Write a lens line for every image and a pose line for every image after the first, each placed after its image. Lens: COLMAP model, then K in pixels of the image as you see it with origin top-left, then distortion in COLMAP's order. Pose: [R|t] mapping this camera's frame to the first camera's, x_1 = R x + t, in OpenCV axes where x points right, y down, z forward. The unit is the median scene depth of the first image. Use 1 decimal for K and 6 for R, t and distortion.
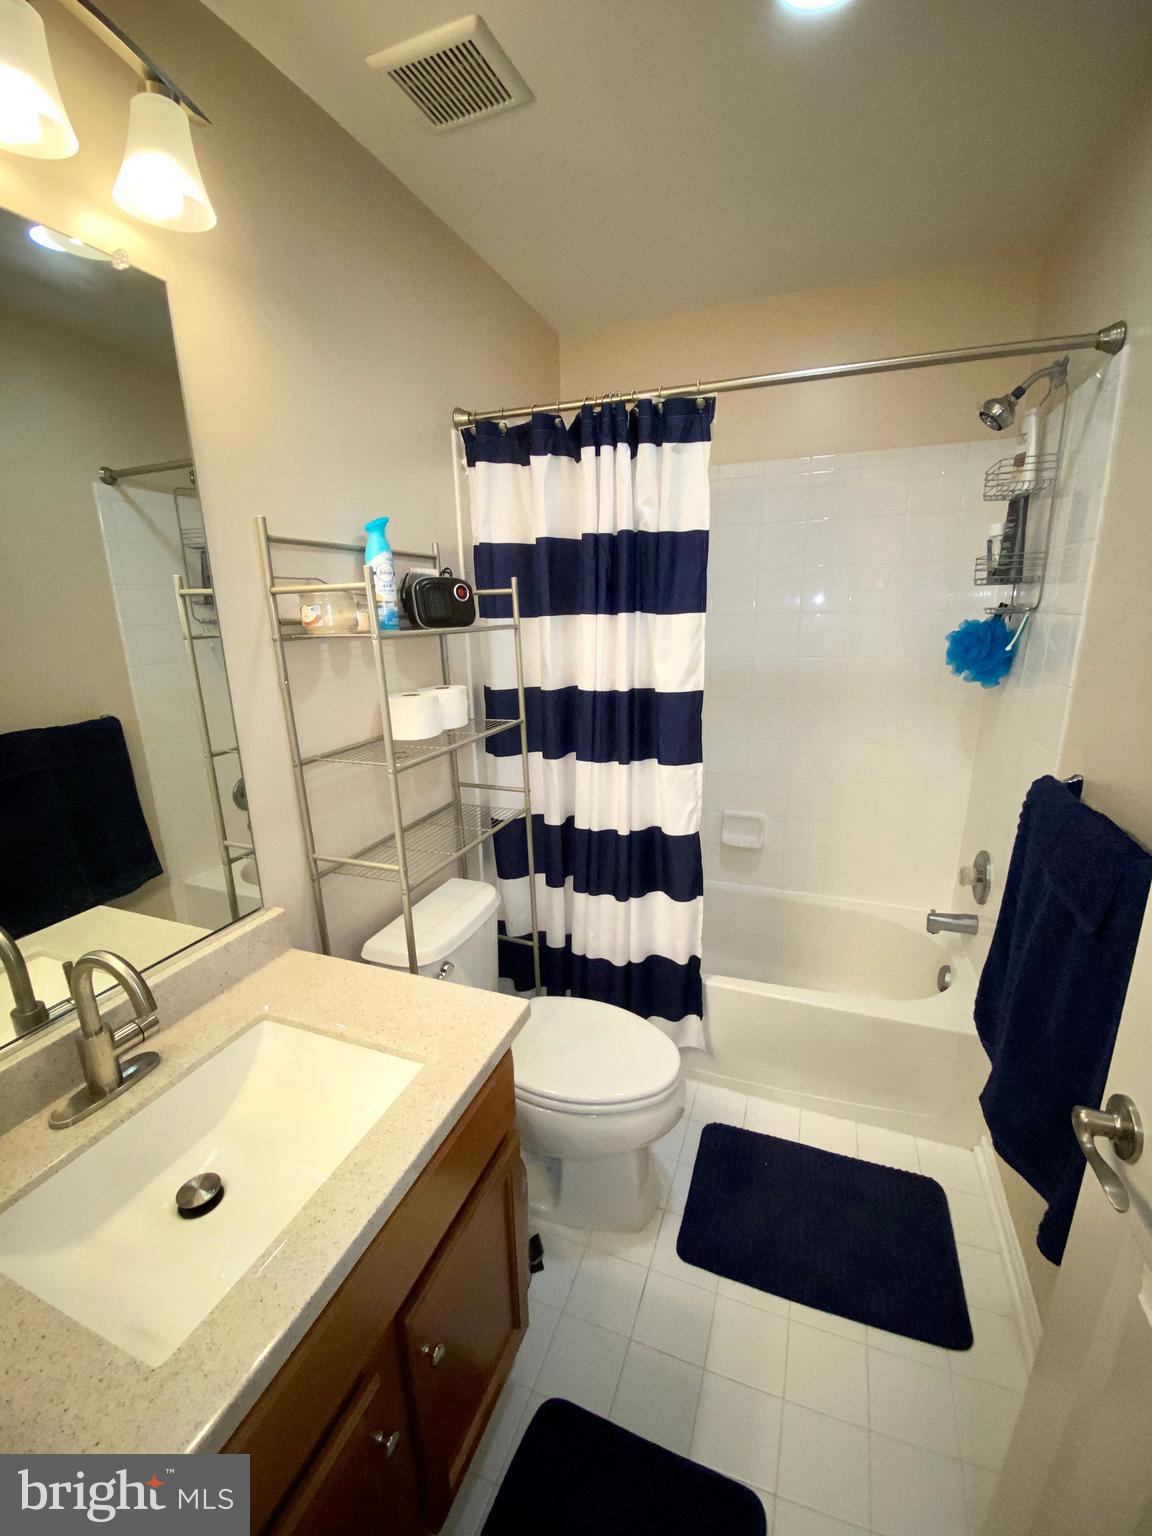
lens RADIAL K [[613.4, 0, 584.0], [0, 613.4, 770.9], [0, 0, 1]] dist [0.004048, -0.004440]
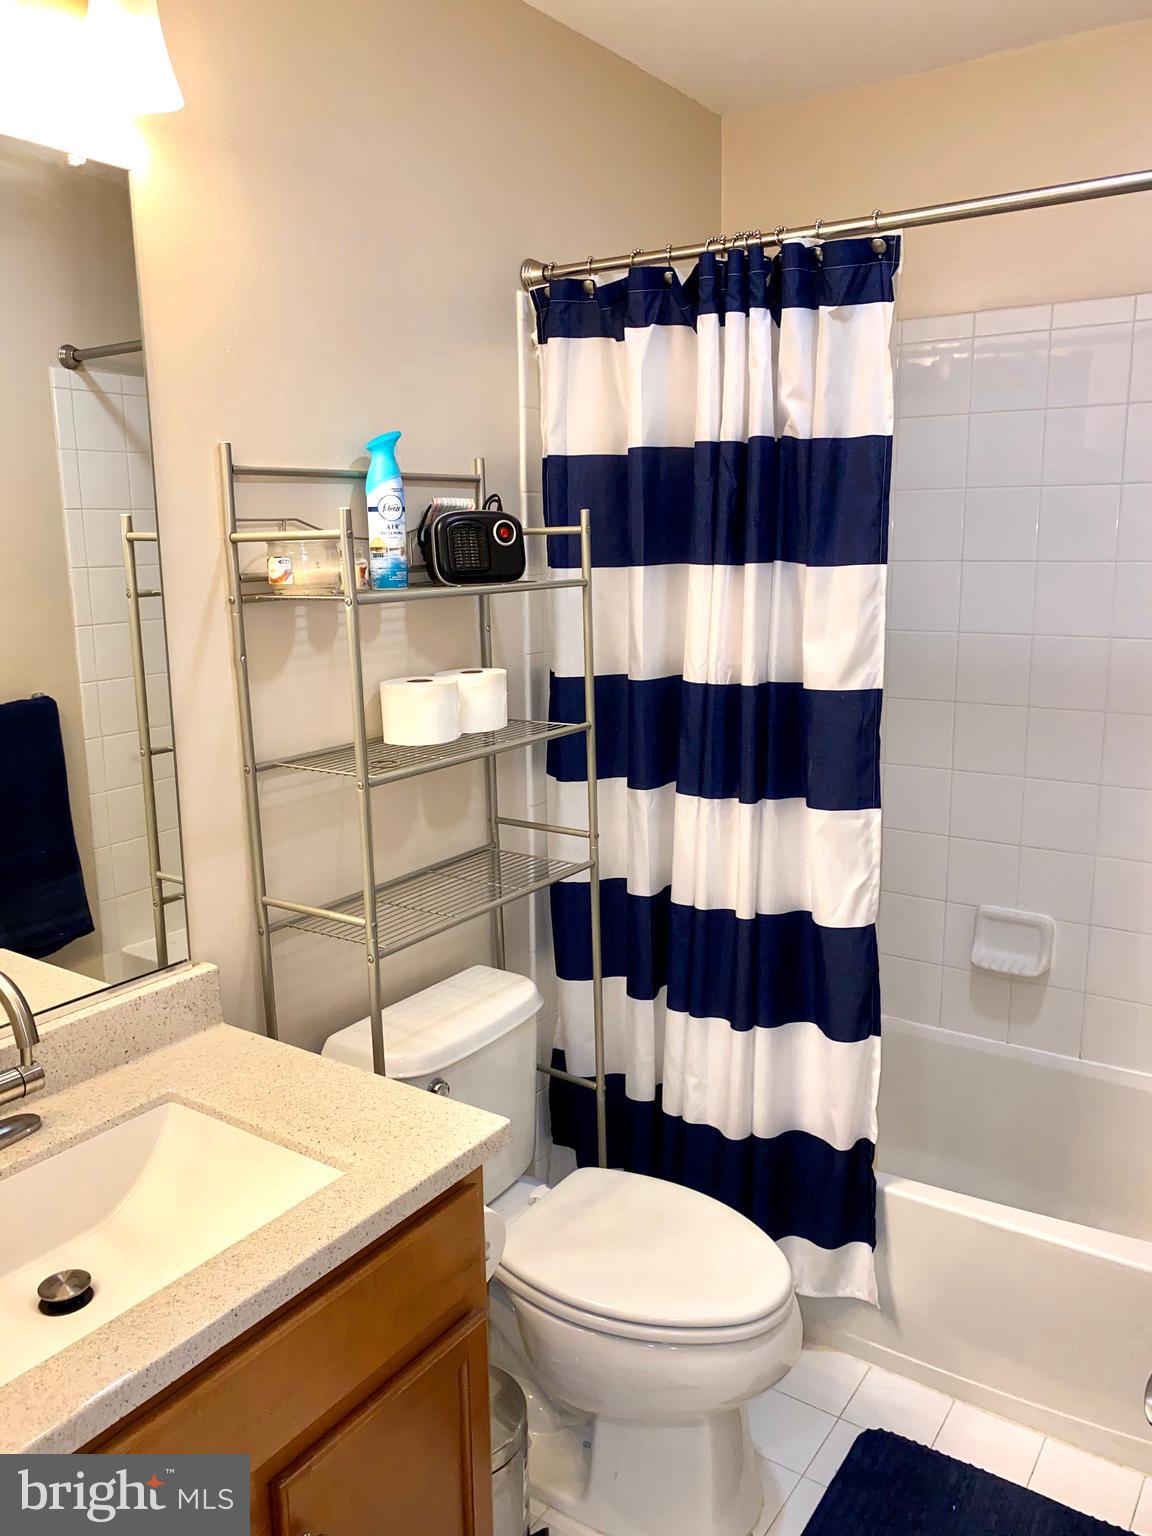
lens RADIAL K [[1165.4, 0, 587.7], [0, 1165.4, 759.9], [0, 0, 1]] dist [0.022921, -0.034452]
pose [[0.972592, 0.050226, -0.227027, 0.178699], [-0.064080, 0.996479, -0.054064, 0.020316], [0.223512, 0.067130, 0.972387, -0.196074]]
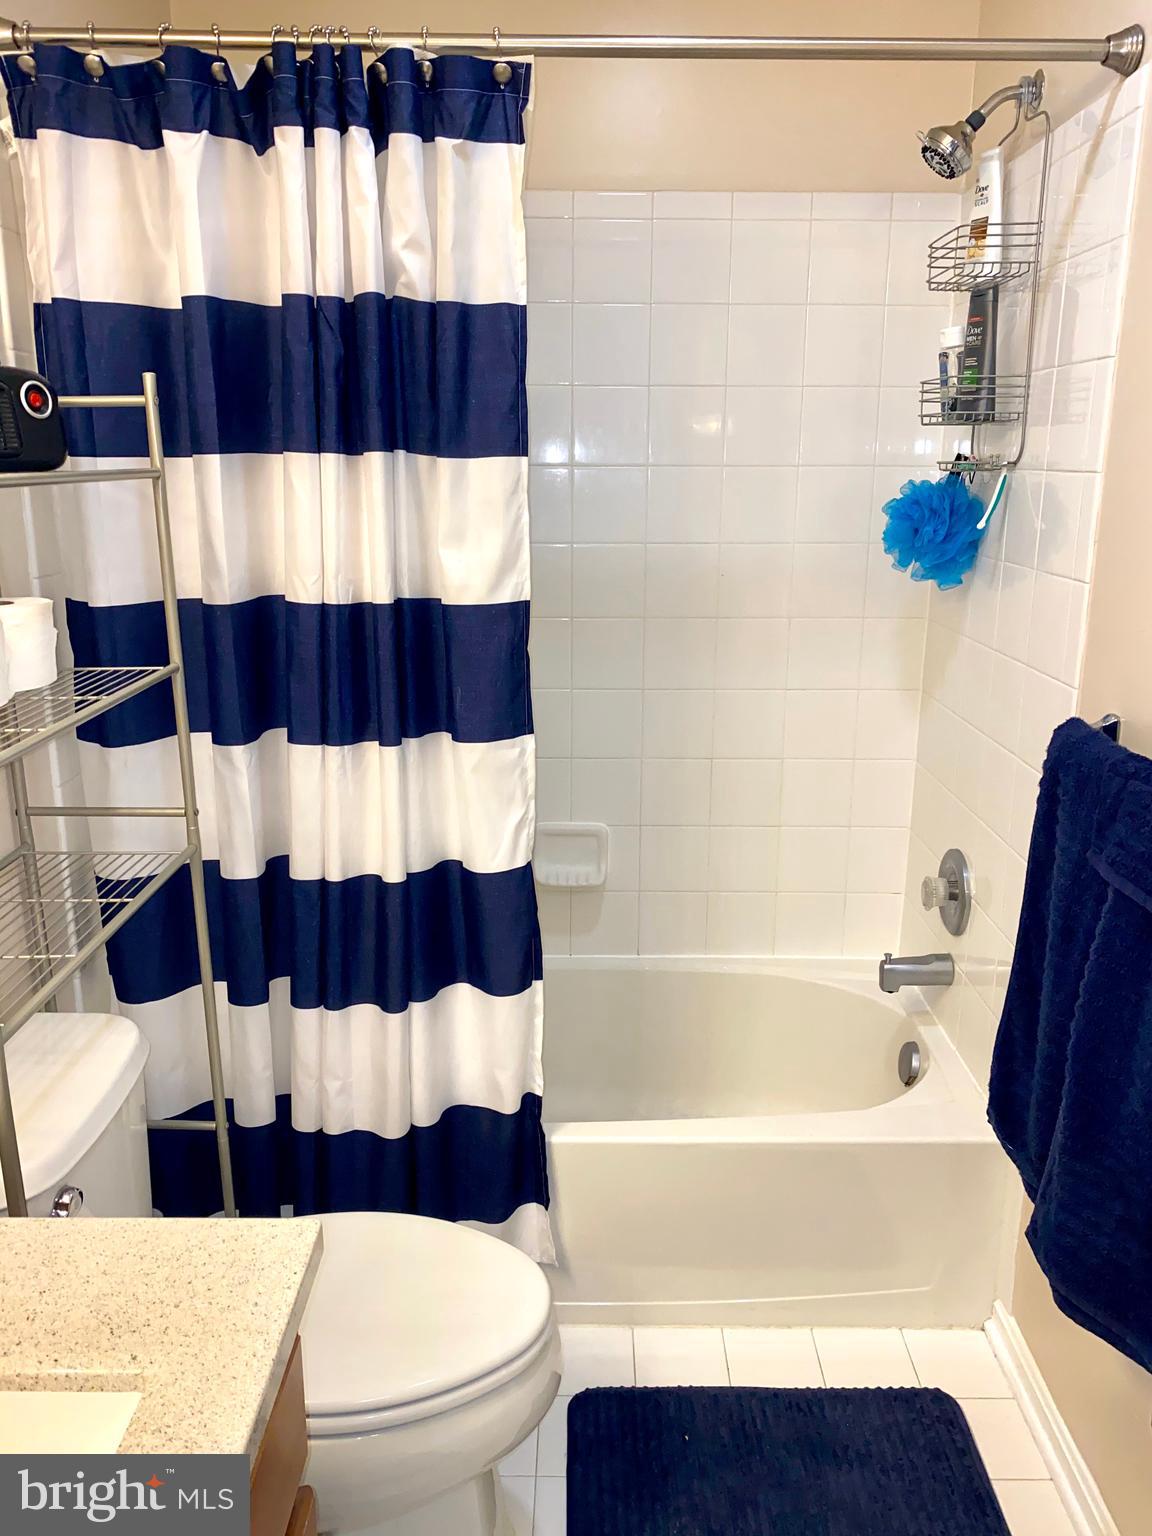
lens RADIAL K [[1165.4, 0, 588.7], [0, 1165.4, 755.2], [0, 0, 1]] dist [0.022921, -0.034452]
pose [[0.934504, -0.065484, 0.349877, -0.126794], [0.068682, 0.997633, 0.003273, 0.005864], [-0.349263, 0.020971, 0.936790, 0.016094]]
